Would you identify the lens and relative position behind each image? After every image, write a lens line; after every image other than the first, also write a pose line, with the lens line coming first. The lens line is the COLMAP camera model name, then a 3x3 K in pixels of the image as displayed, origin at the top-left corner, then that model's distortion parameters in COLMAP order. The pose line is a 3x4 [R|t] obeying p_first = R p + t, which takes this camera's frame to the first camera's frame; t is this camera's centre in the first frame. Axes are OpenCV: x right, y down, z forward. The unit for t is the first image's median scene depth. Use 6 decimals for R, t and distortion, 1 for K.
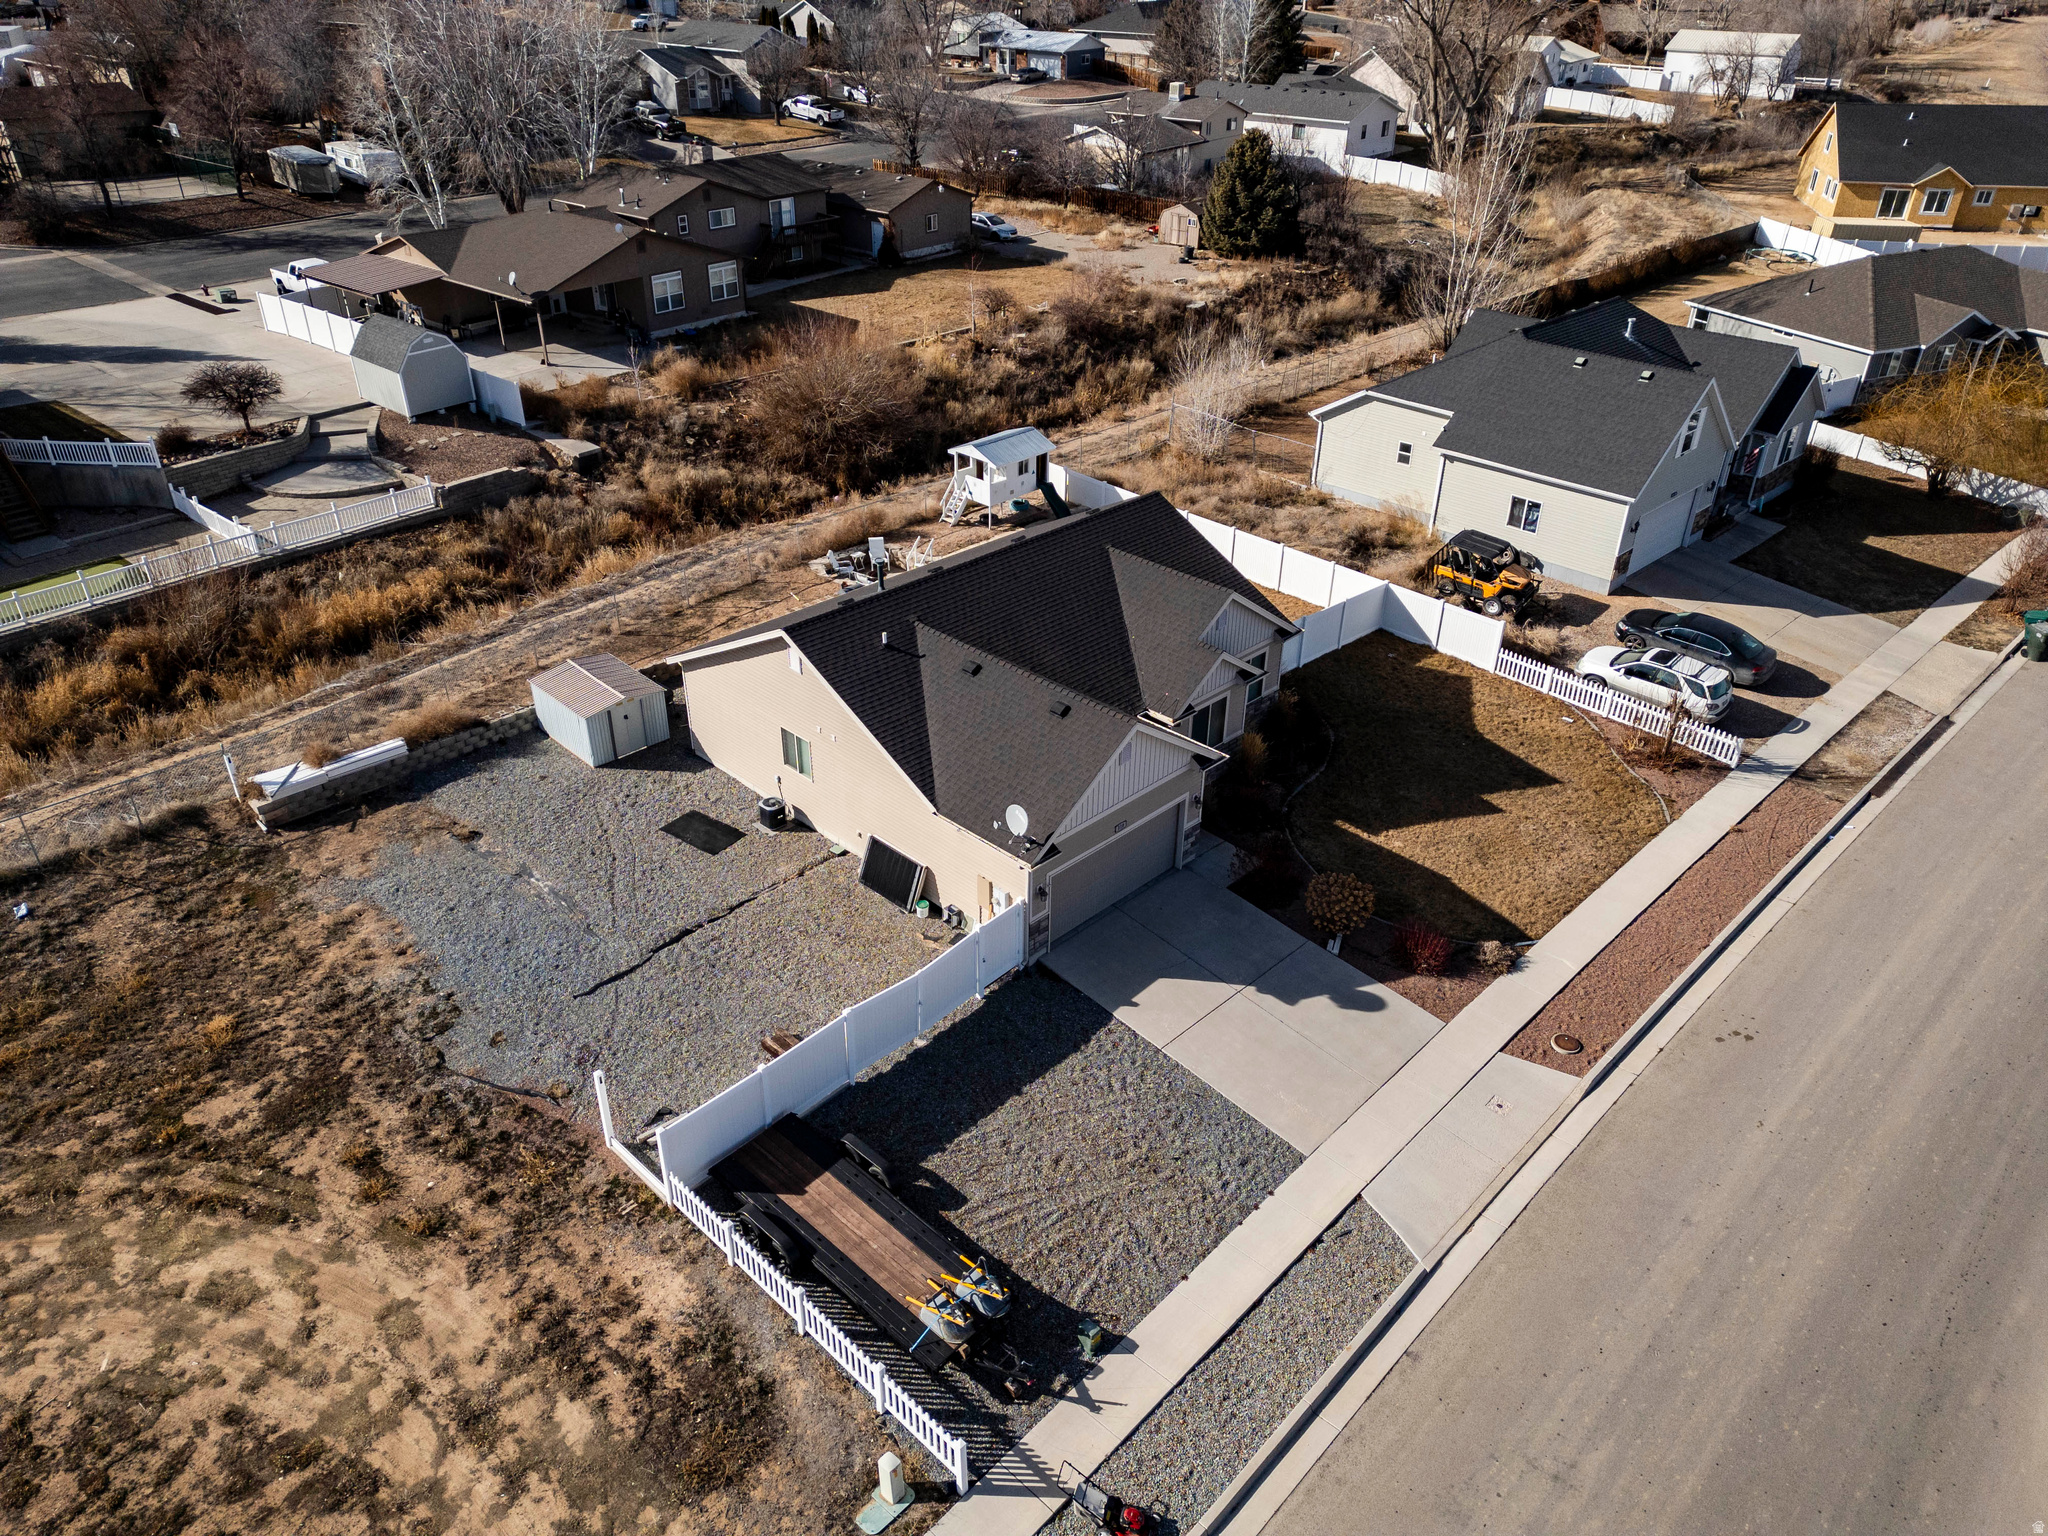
lens RADIAL K [[1422.6, 0, 1026.7], [0, 1422.6, 773.0], [0, 0, 1]] dist [0.078529, -0.070699]
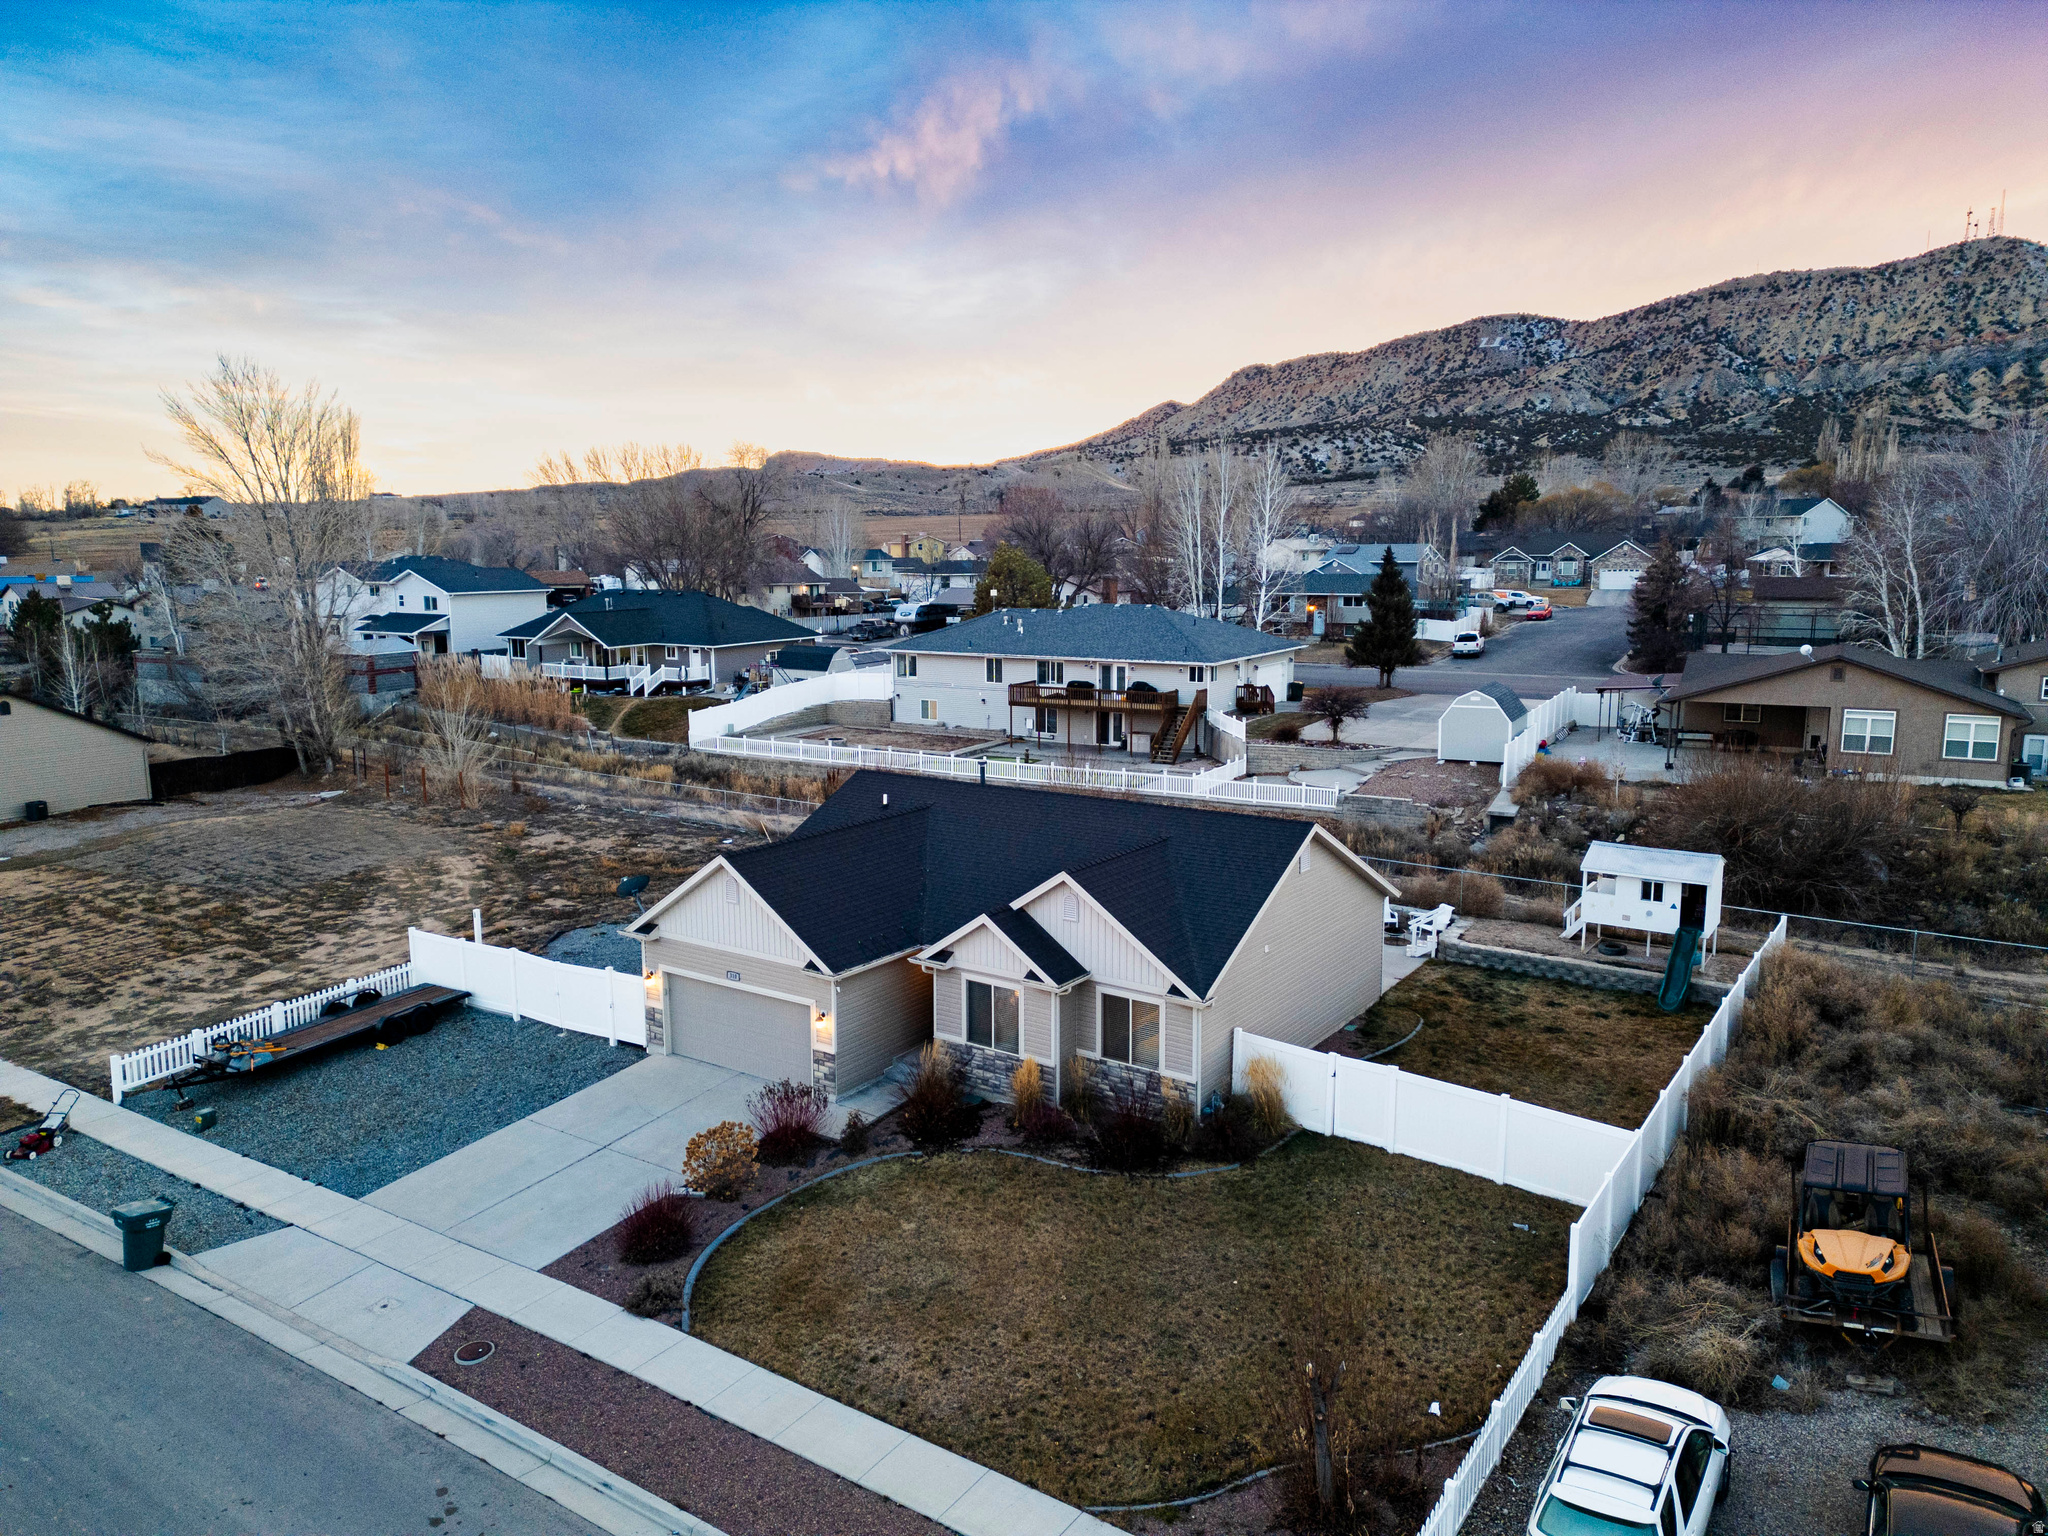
lens RADIAL K [[1422.6, 0, 1024.5], [0, 1422.6, 765.0], [0, 0, 1]] dist [0.078529, -0.070699]
pose [[0.170473, 0.143785, -0.974815, 0.972129], [-0.501504, 0.864241, 0.039773, -0.212709], [0.848194, 0.482093, 0.219439, 0.824934]]
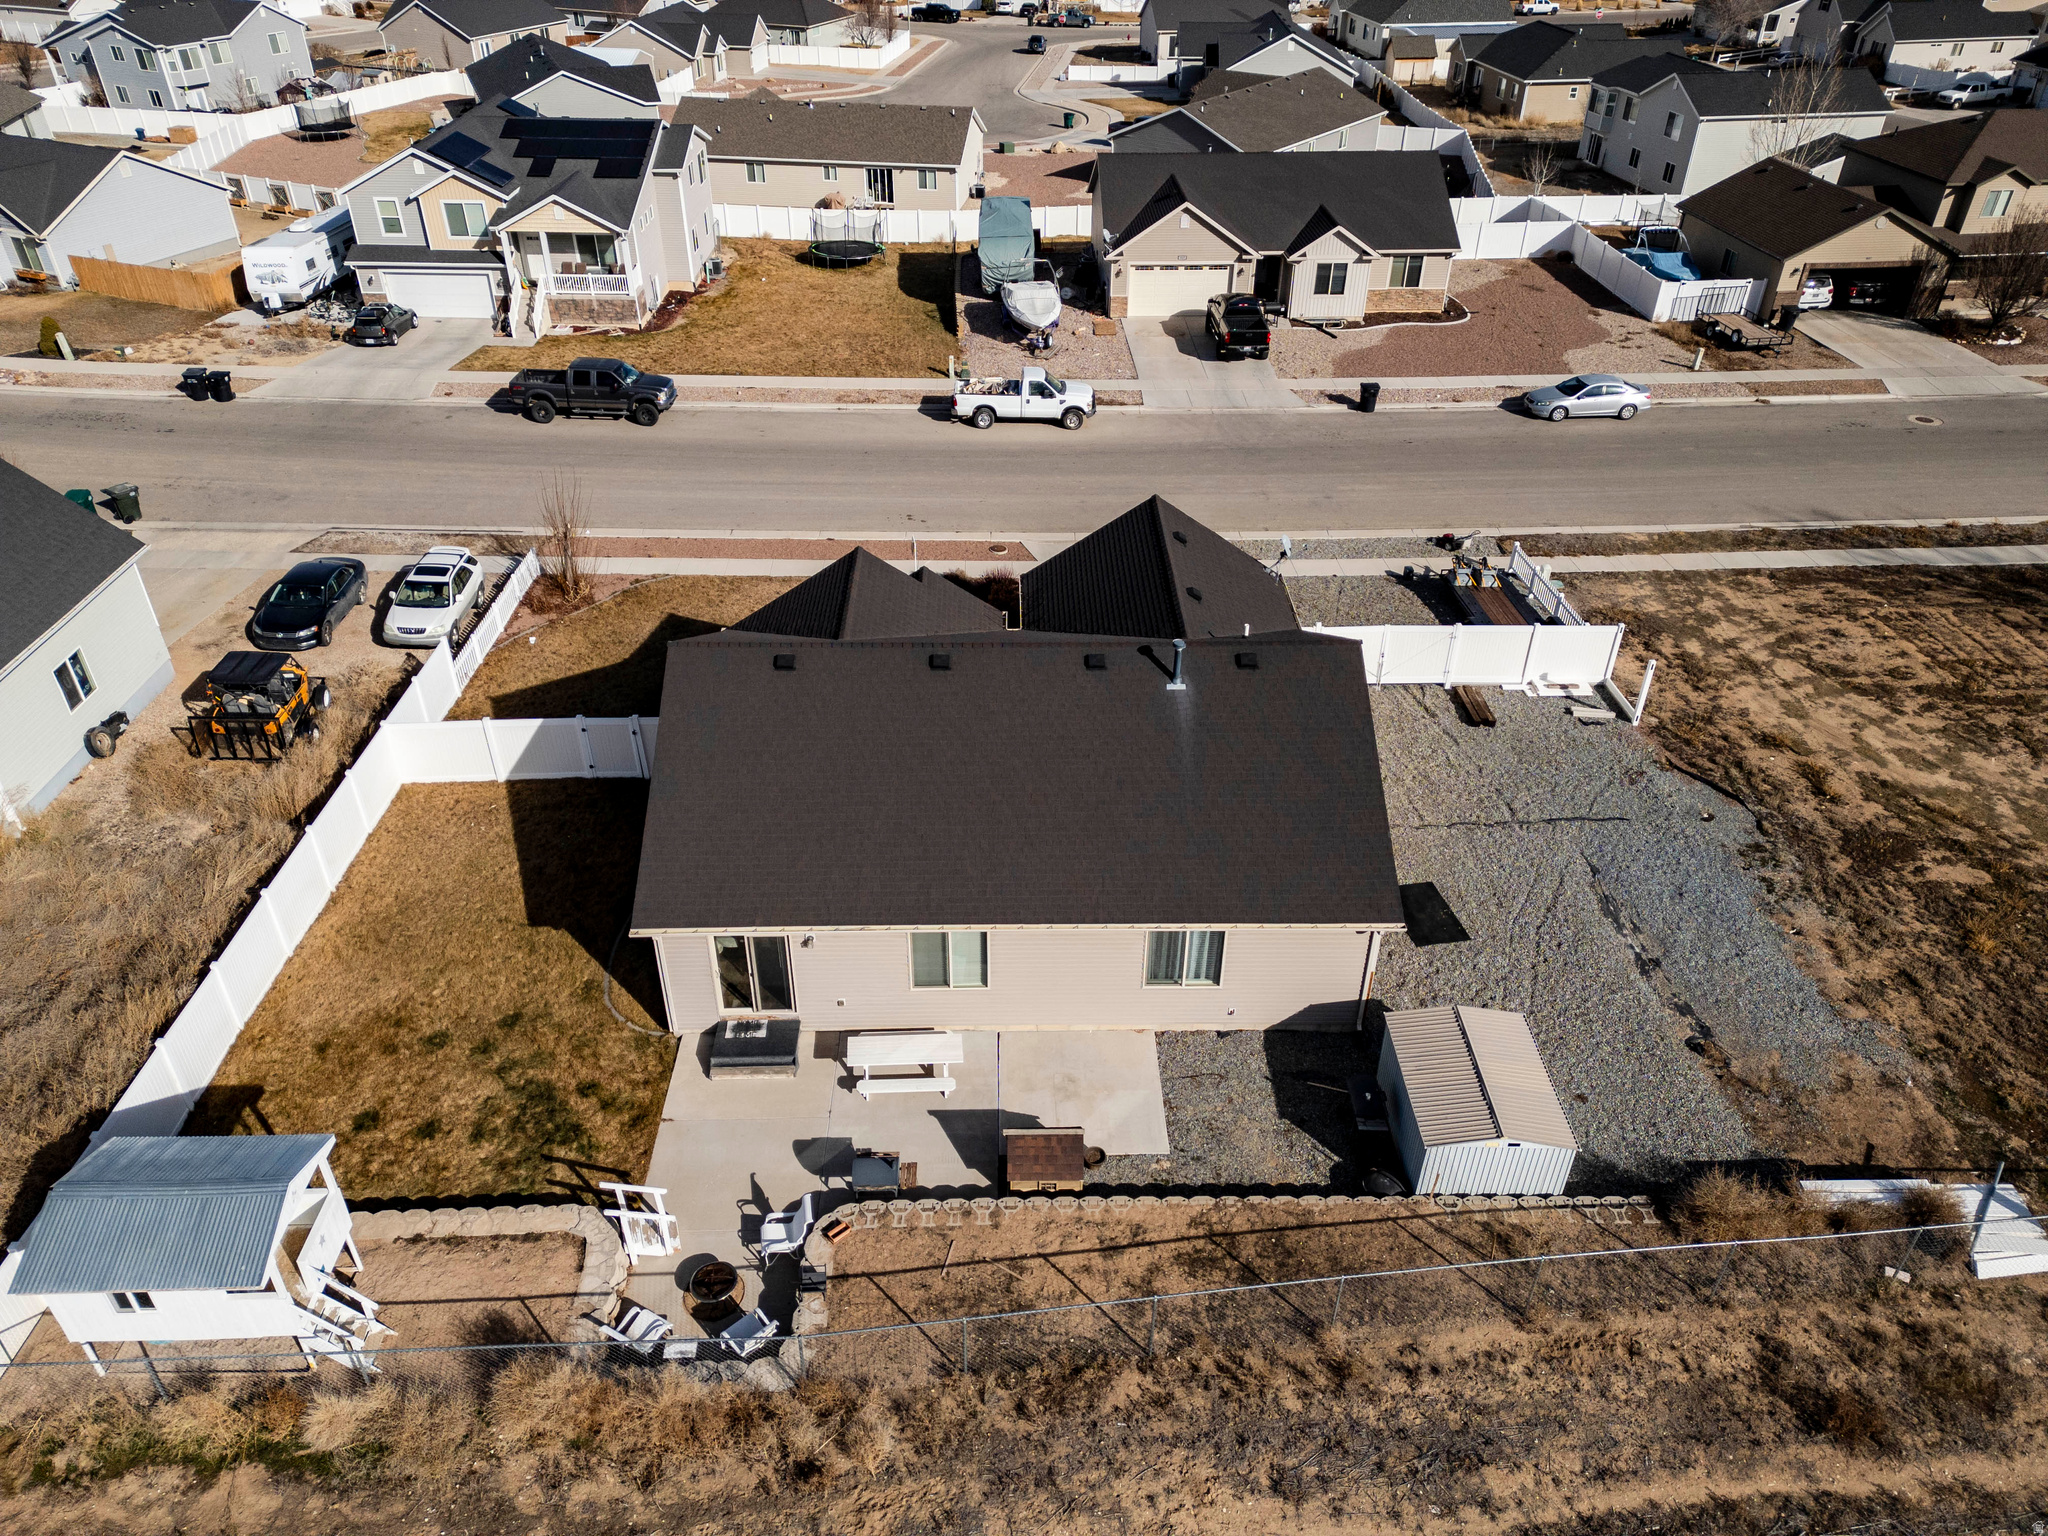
lens RADIAL K [[1422.6, 0, 1025.7], [0, 1422.6, 763.3], [0, 0, 1]] dist [0.078529, -0.070699]
pose [[-0.715170, -0.406464, 0.568611, -0.521268], [0.346367, 0.500508, 0.793424, -0.775752], [-0.607093, 0.764381, -0.217163, 1.311160]]
